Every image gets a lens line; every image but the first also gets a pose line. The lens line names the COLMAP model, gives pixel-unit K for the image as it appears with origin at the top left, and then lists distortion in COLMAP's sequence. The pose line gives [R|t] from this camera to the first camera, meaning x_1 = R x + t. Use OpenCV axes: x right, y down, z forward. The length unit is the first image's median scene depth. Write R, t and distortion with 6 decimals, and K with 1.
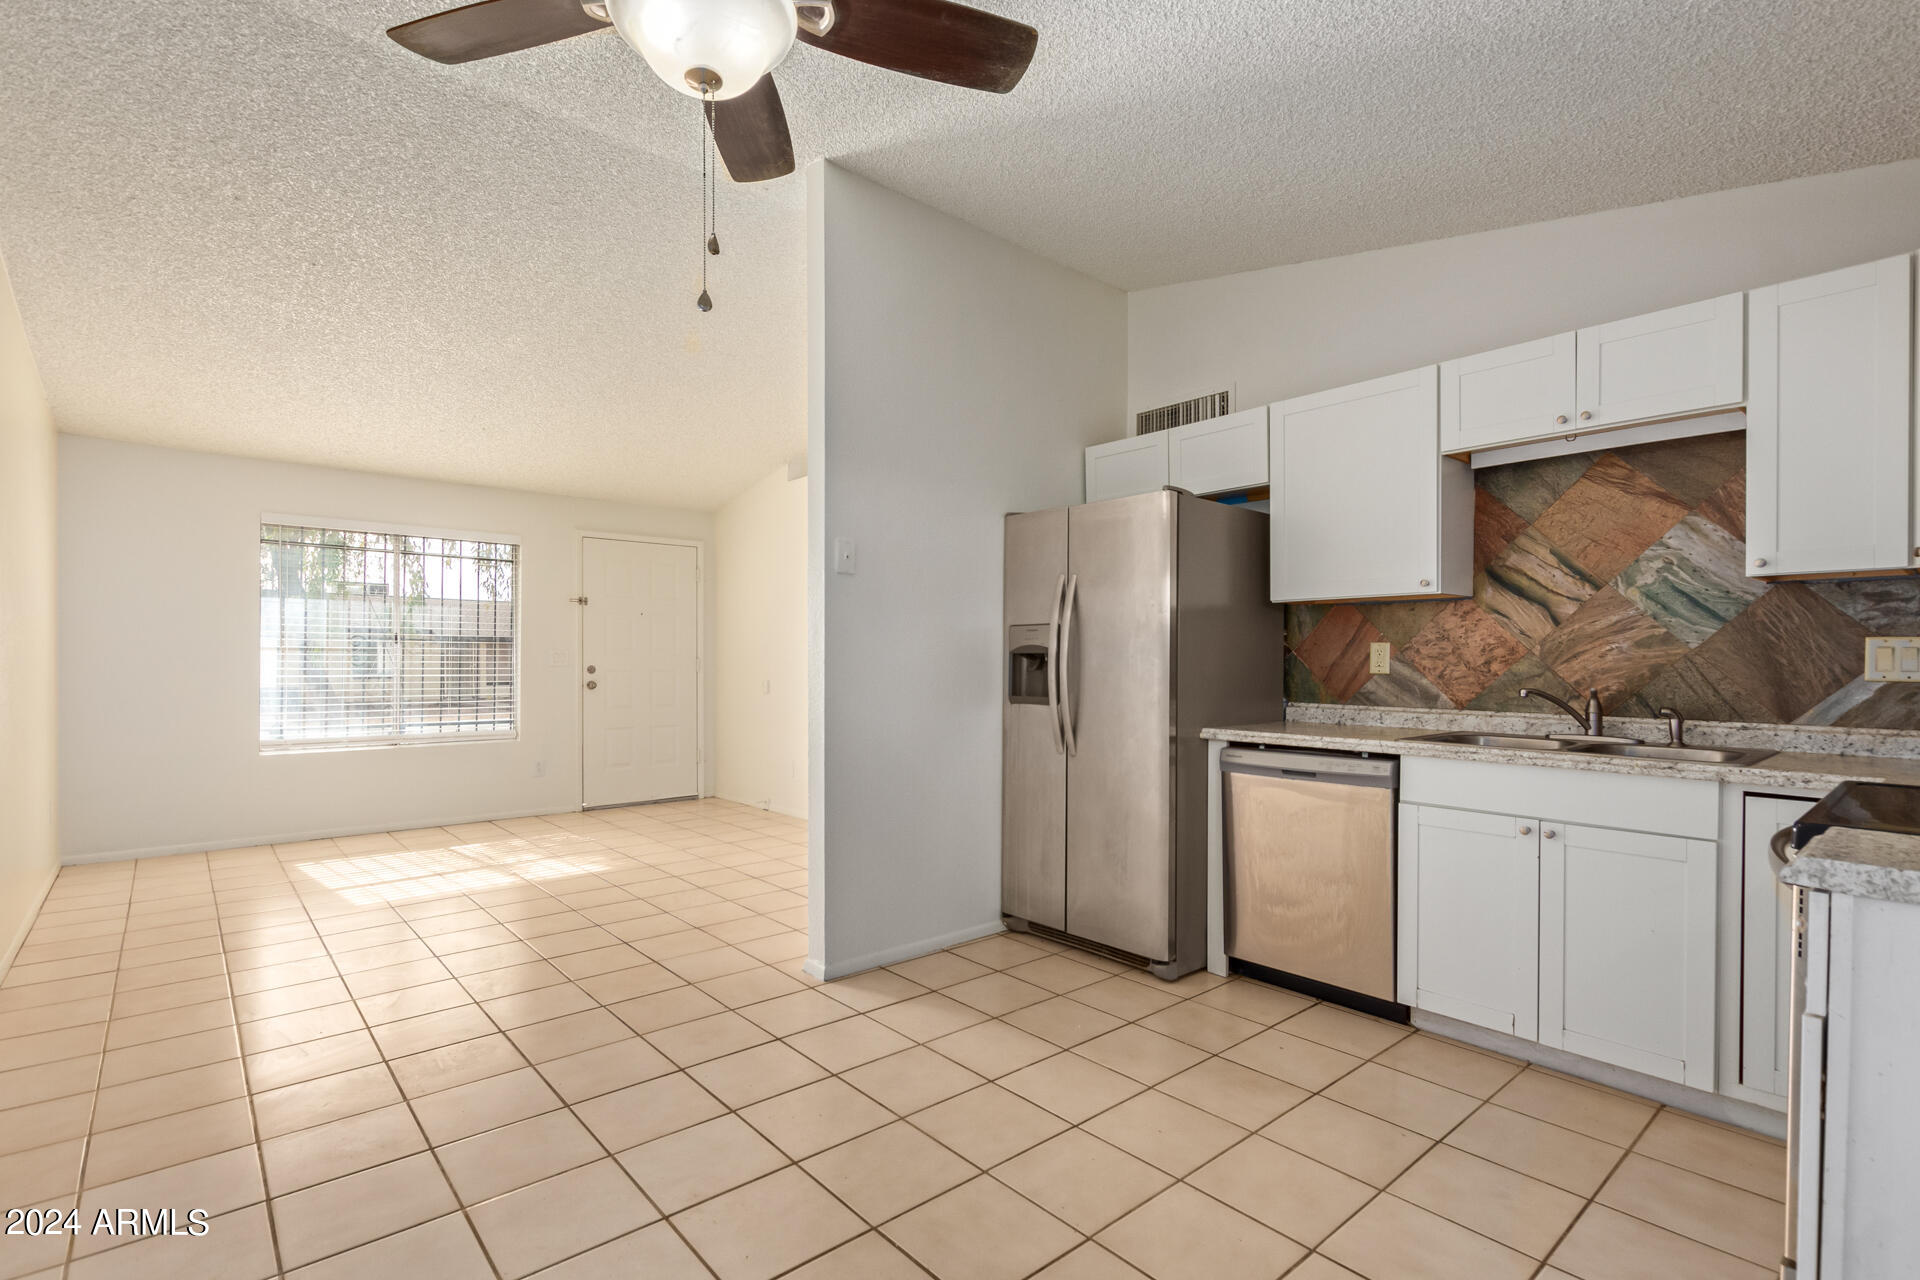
lens RADIAL K [[891.6, 0, 958.8], [0, 891.6, 665.2], [0, 0, 1]] dist [0.004955, -0.000857]
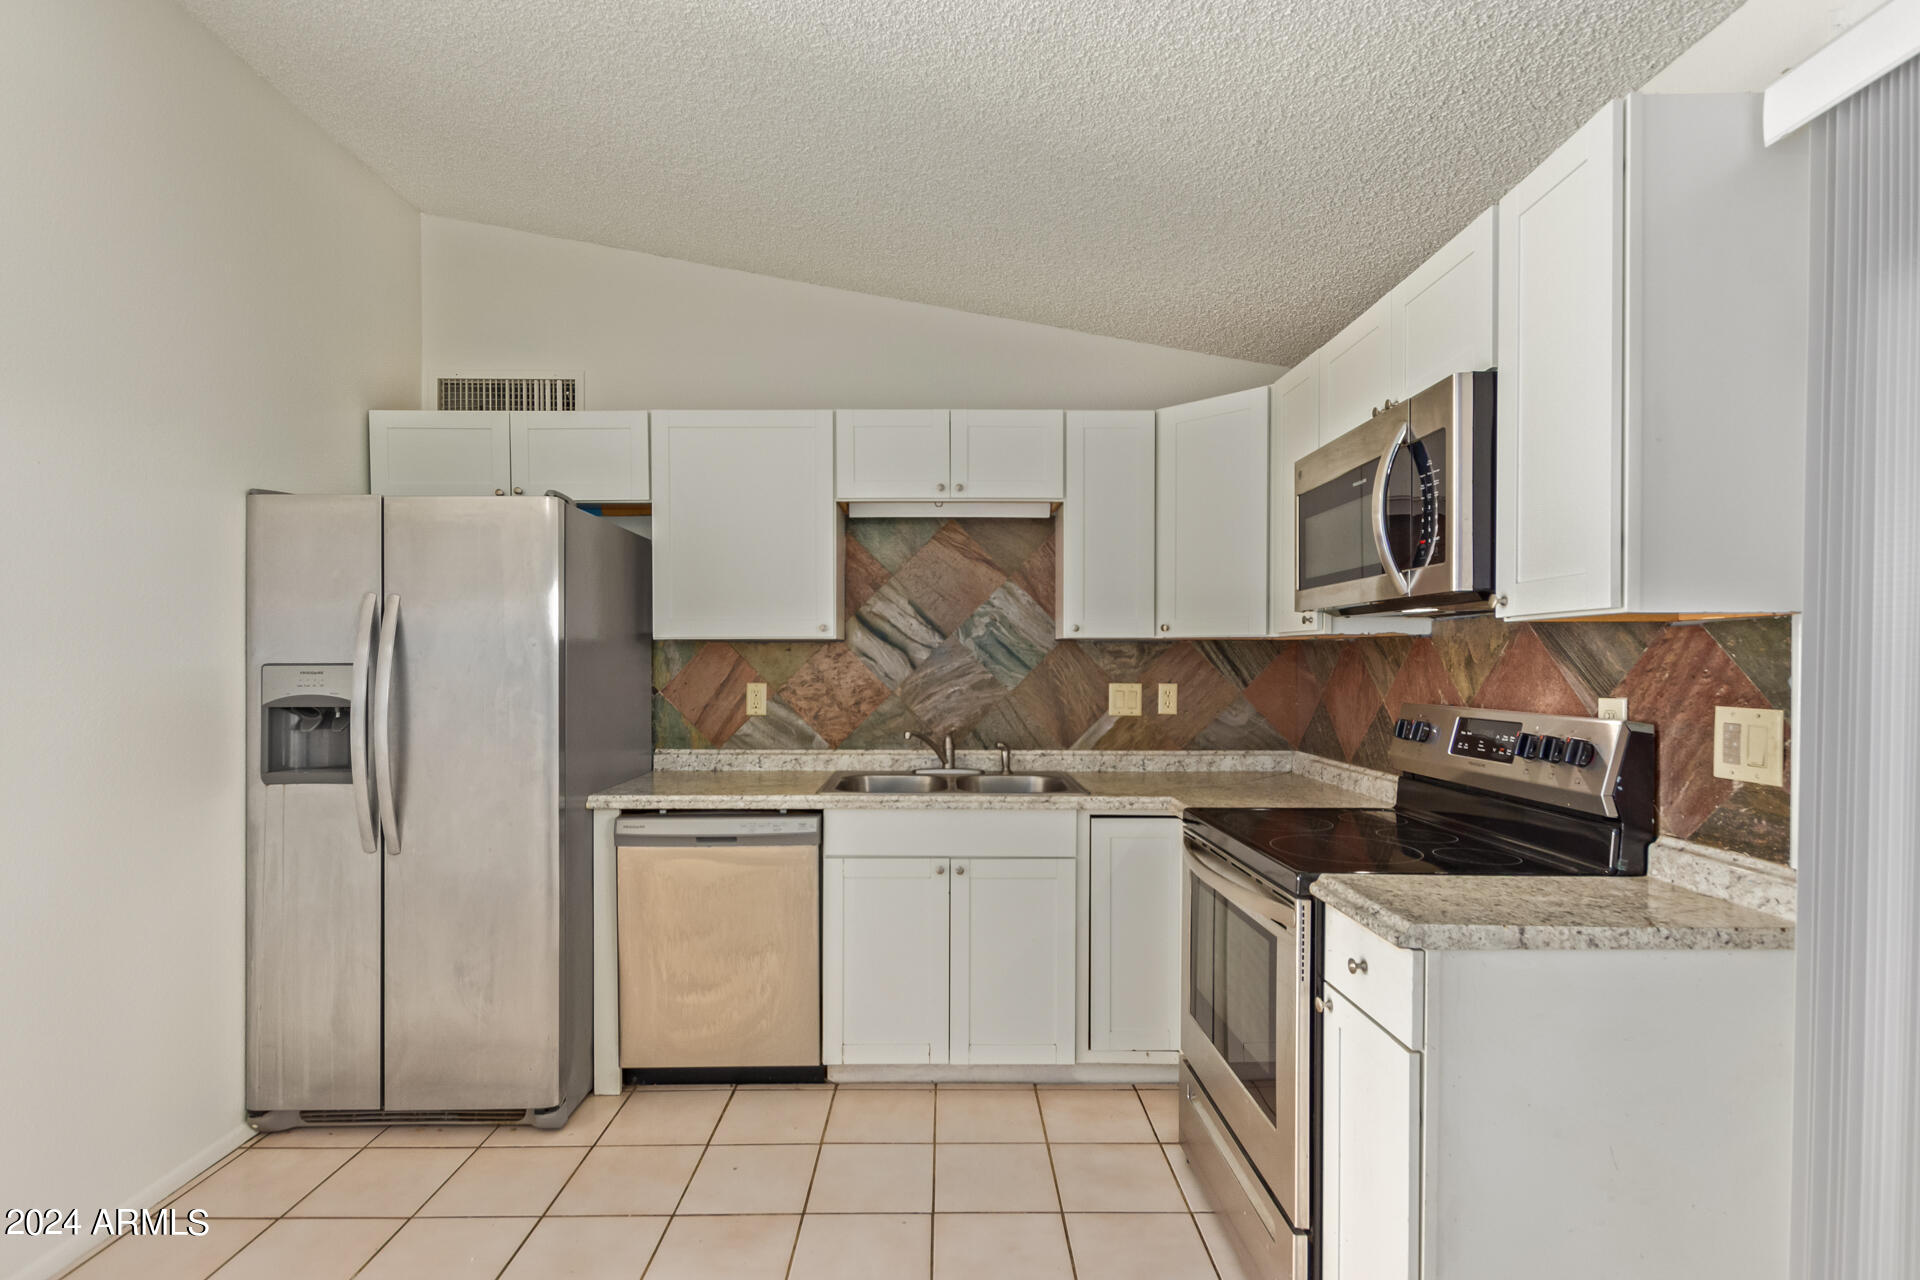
lens RADIAL K [[895.3, 0, 952.9], [0, 895.3, 663.5], [0, 0, 1]] dist [0.006046, 0.000002]
pose [[0.649052, -0.005579, 0.760724, -0.143392], [0.006611, 0.999977, 0.001693, -0.053904], [-0.760715, 0.003930, 0.649074, 0.247022]]
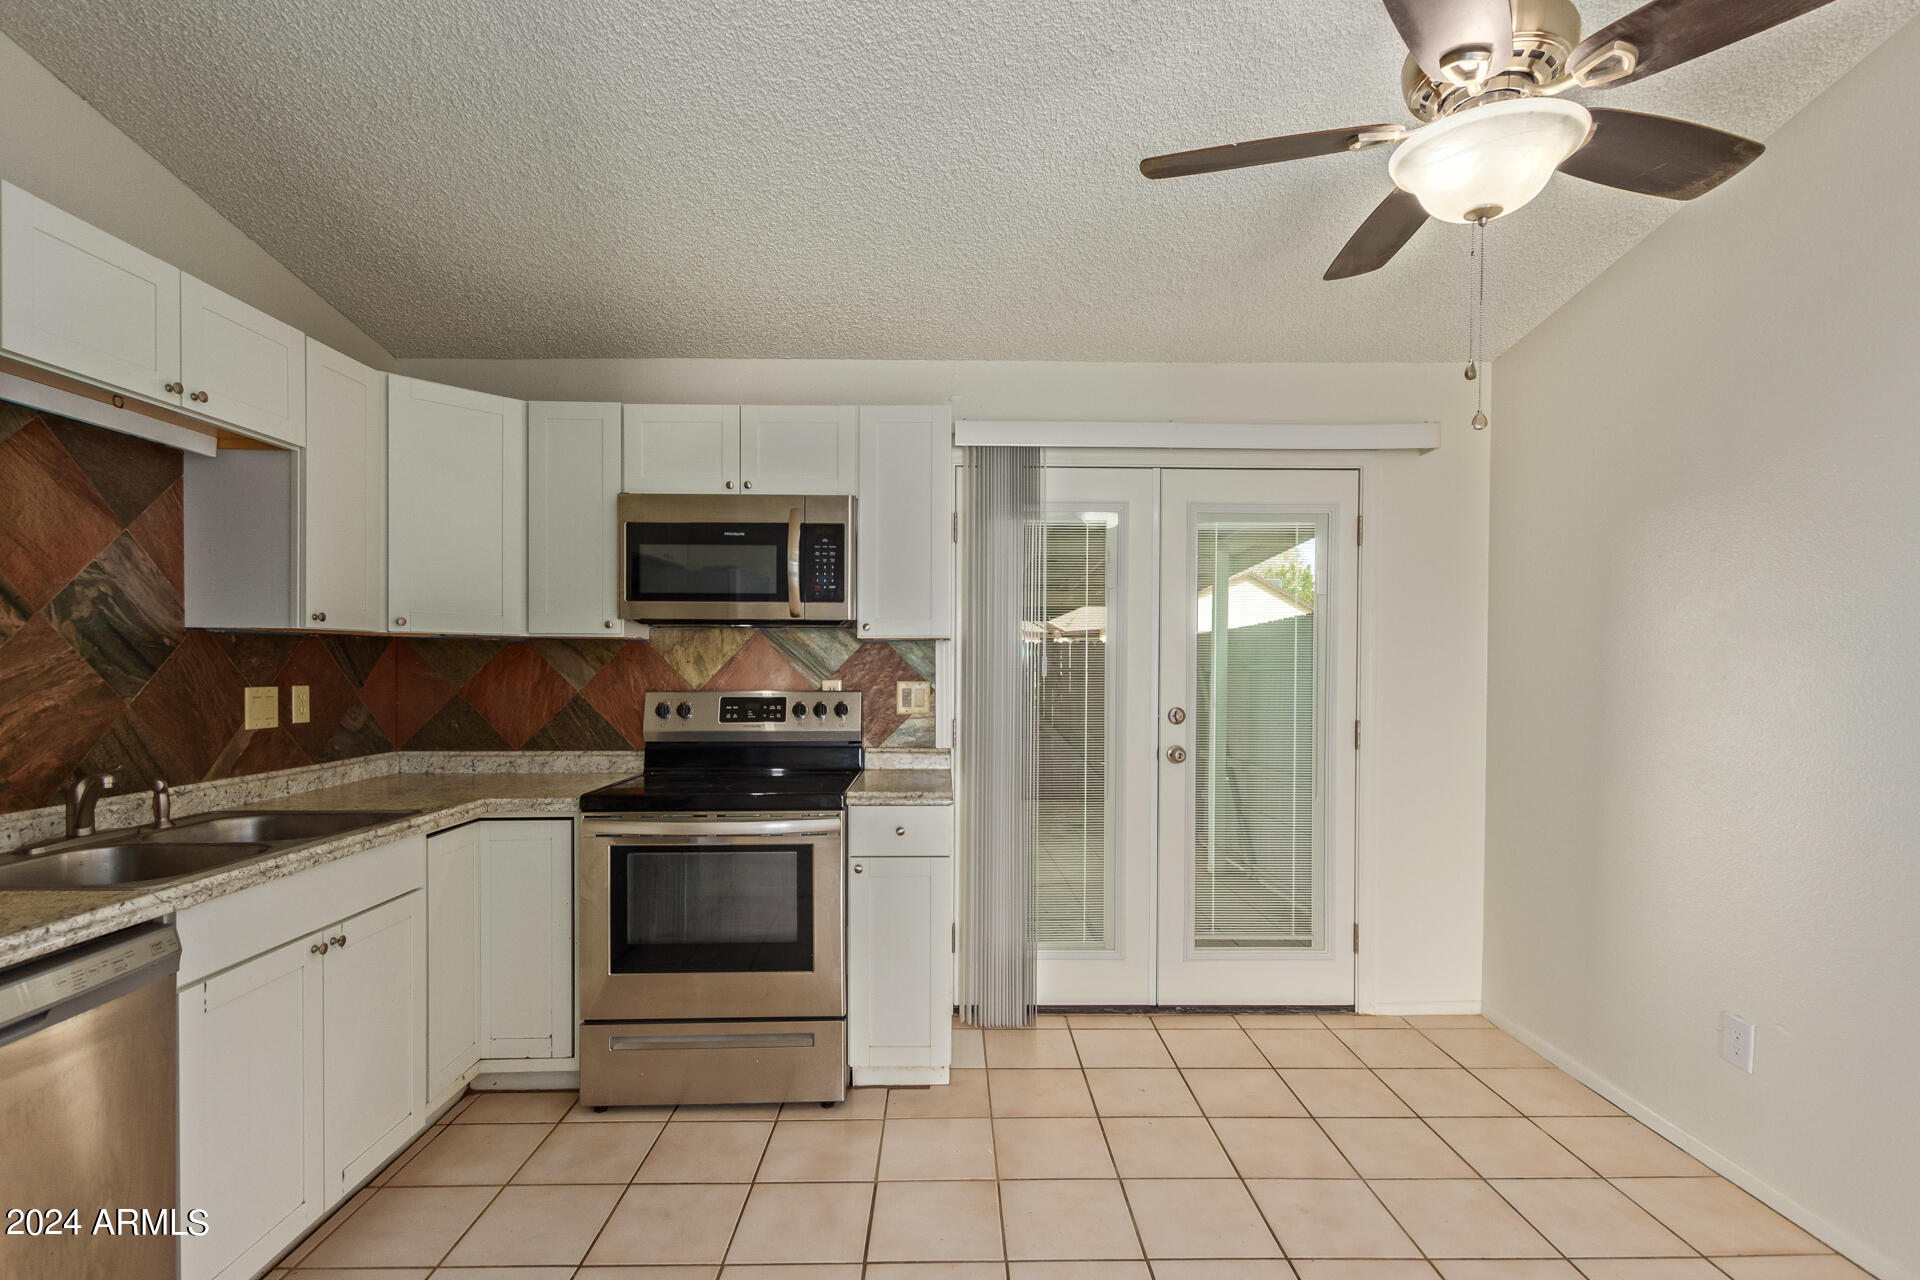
lens RADIAL K [[898.1, 0, 958.0], [0, 898.1, 665.7], [0, 0, 1]] dist [0.001858, -0.000986]
pose [[-0.761503, -0.008795, 0.648102, -0.238464], [-0.001090, 0.999924, 0.012288, -0.058075], [-0.648161, 0.008651, -0.761454, 1.040633]]
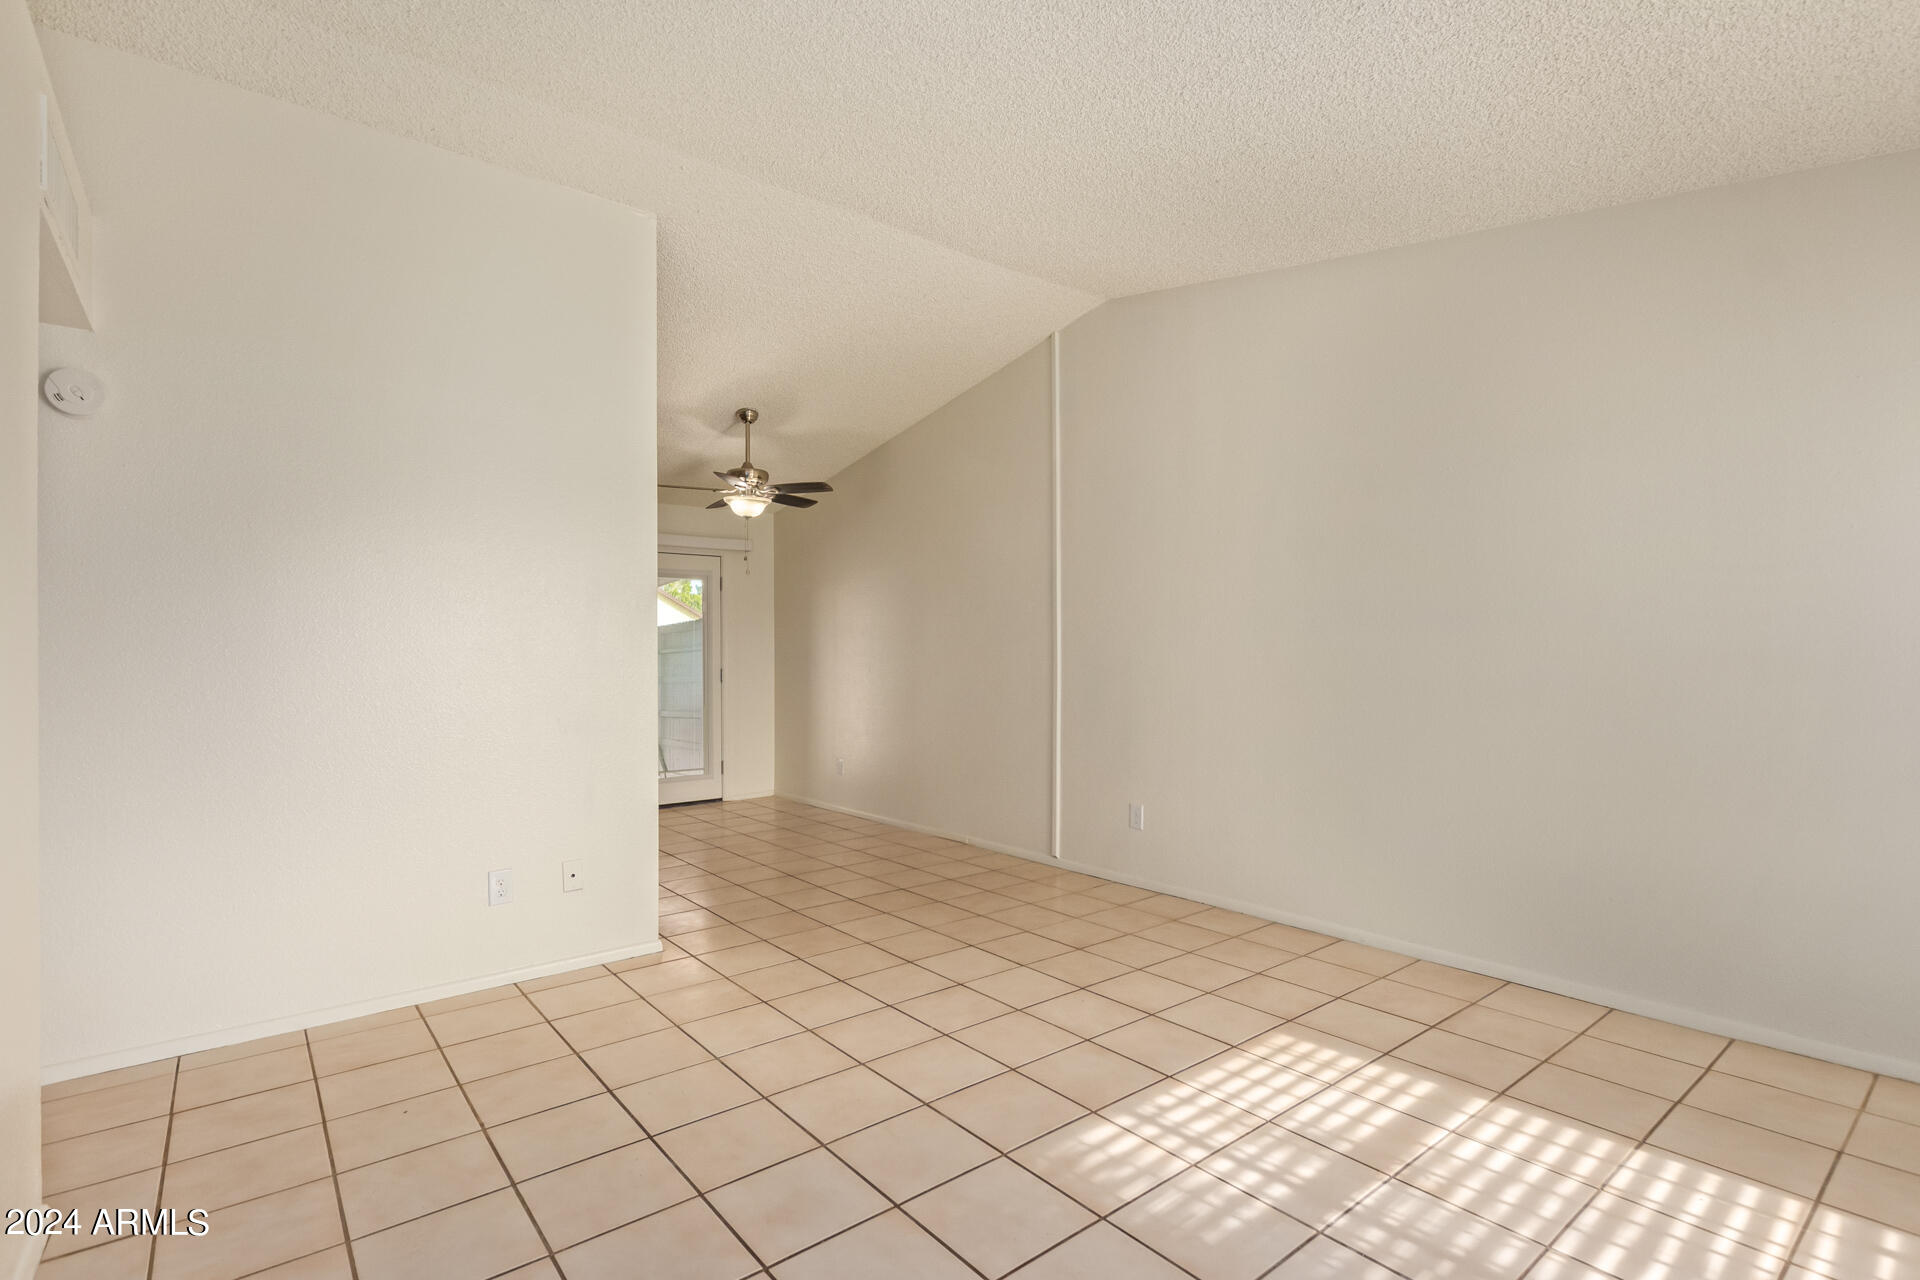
lens RADIAL K [[895.3, 0, 952.9], [0, 895.3, 663.5], [0, 0, 1]] dist [0.006046, 0.000002]
pose [[-0.998979, 0.002053, 0.045120, -0.643327], [0.002567, 0.999933, 0.011328, -0.020932], [-0.045094, 0.011432, -0.998917, 2.308889]]
